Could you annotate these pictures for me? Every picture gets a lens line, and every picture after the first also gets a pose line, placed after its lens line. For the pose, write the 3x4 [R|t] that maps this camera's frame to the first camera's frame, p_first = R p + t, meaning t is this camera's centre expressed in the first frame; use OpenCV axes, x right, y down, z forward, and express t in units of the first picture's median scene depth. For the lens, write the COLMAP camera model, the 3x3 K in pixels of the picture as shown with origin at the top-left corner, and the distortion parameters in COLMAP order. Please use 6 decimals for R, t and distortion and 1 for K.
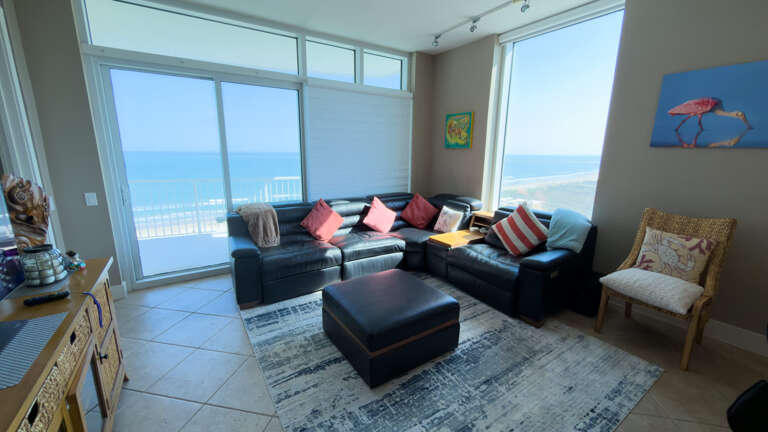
lens RADIAL K [[306.5, 0, 383.1], [0, 306.5, 217.9], [0, 0, 1]] dist [-0.001390, -0.000367]
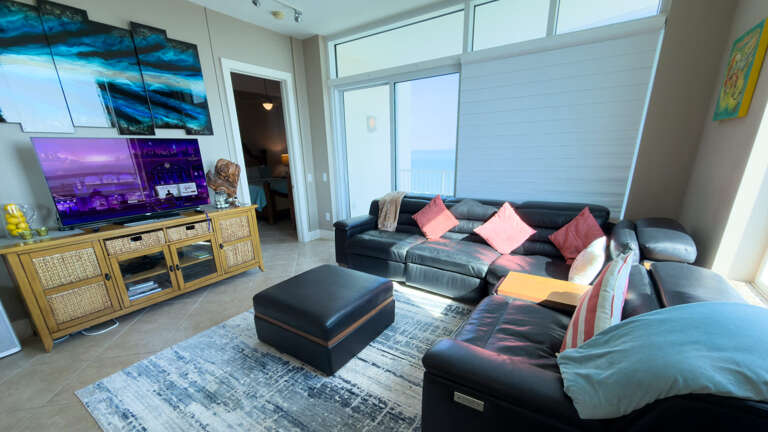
lens RADIAL K [[306.1, 0, 384.9], [0, 306.1, 249.3], [0, 0, 1]] dist [0.000835, 0.000004]
pose [[0.379205, 0.269605, -0.885165, 0.638985], [-0.165831, 0.960925, 0.221638, -0.087156], [0.910331, 0.062741, 0.409097, 0.511389]]
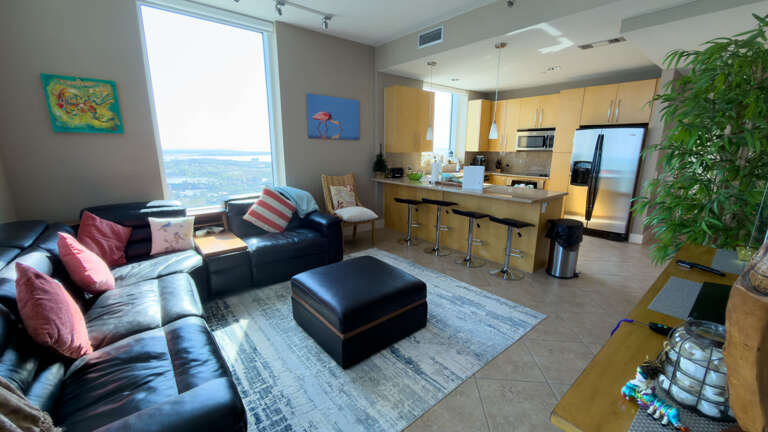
lens RADIAL K [[306.5, 0, 383.1], [0, 306.5, 217.9], [0, 0, 1]] dist [-0.001390, -0.000367]
pose [[-0.113614, -0.233958, 0.965586, -0.630019], [0.204517, 0.945557, 0.253169, -0.127014], [-0.972247, 0.226242, -0.059580, 0.629174]]
